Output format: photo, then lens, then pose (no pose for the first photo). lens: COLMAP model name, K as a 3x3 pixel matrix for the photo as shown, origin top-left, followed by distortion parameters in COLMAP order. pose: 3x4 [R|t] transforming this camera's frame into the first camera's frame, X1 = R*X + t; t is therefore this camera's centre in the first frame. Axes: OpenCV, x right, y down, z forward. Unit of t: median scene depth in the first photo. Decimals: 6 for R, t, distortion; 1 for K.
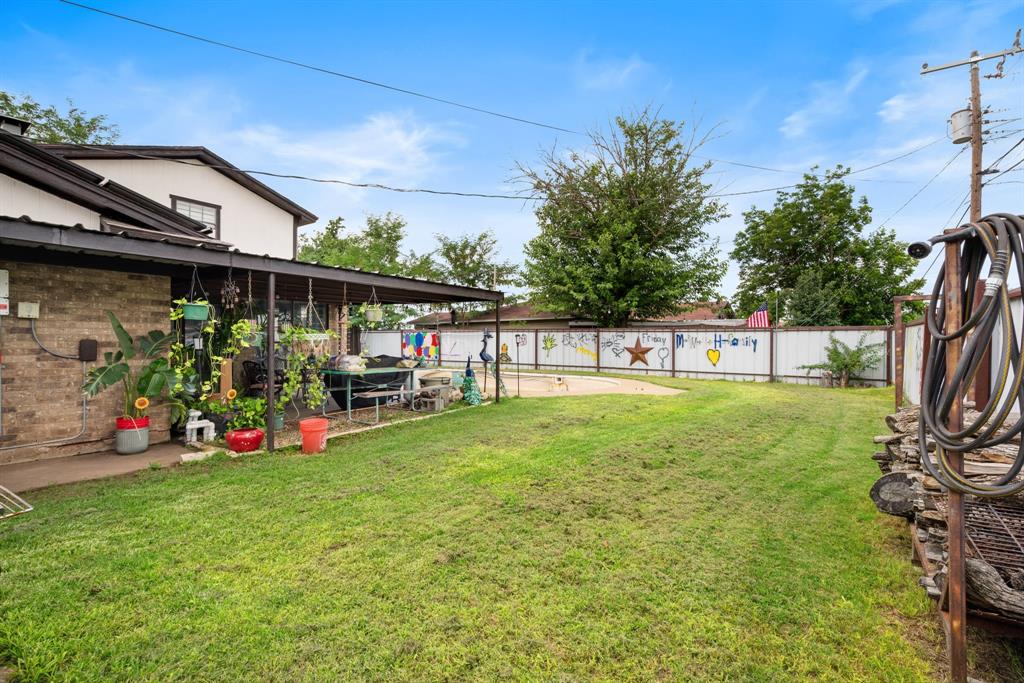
lens RADIAL K [[455.6, 0, 510.4], [0, 455.6, 338.8], [0, 0, 1]] dist [0.003139, -0.000682]
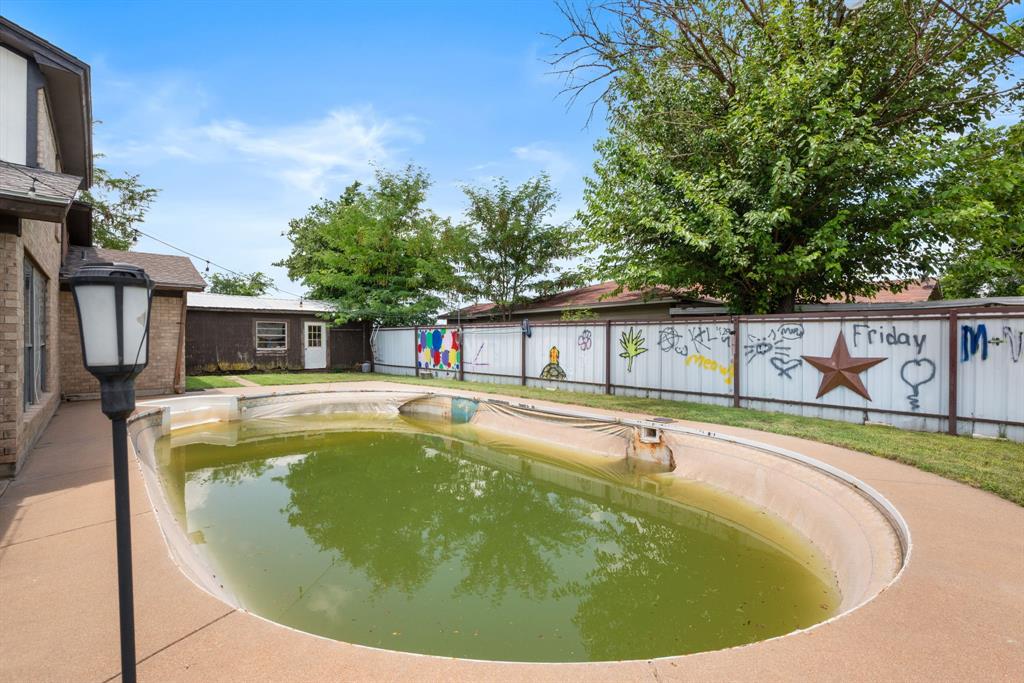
lens RADIAL K [[455.6, 0, 510.8], [0, 455.6, 340.4], [0, 0, 1]] dist [0.003139, -0.000682]
pose [[0.981973, 0.001769, -0.189012, 0.044868], [-0.001931, 0.999998, -0.000671, 0.003357], [0.189011, 0.001024, 0.981974, 0.435034]]
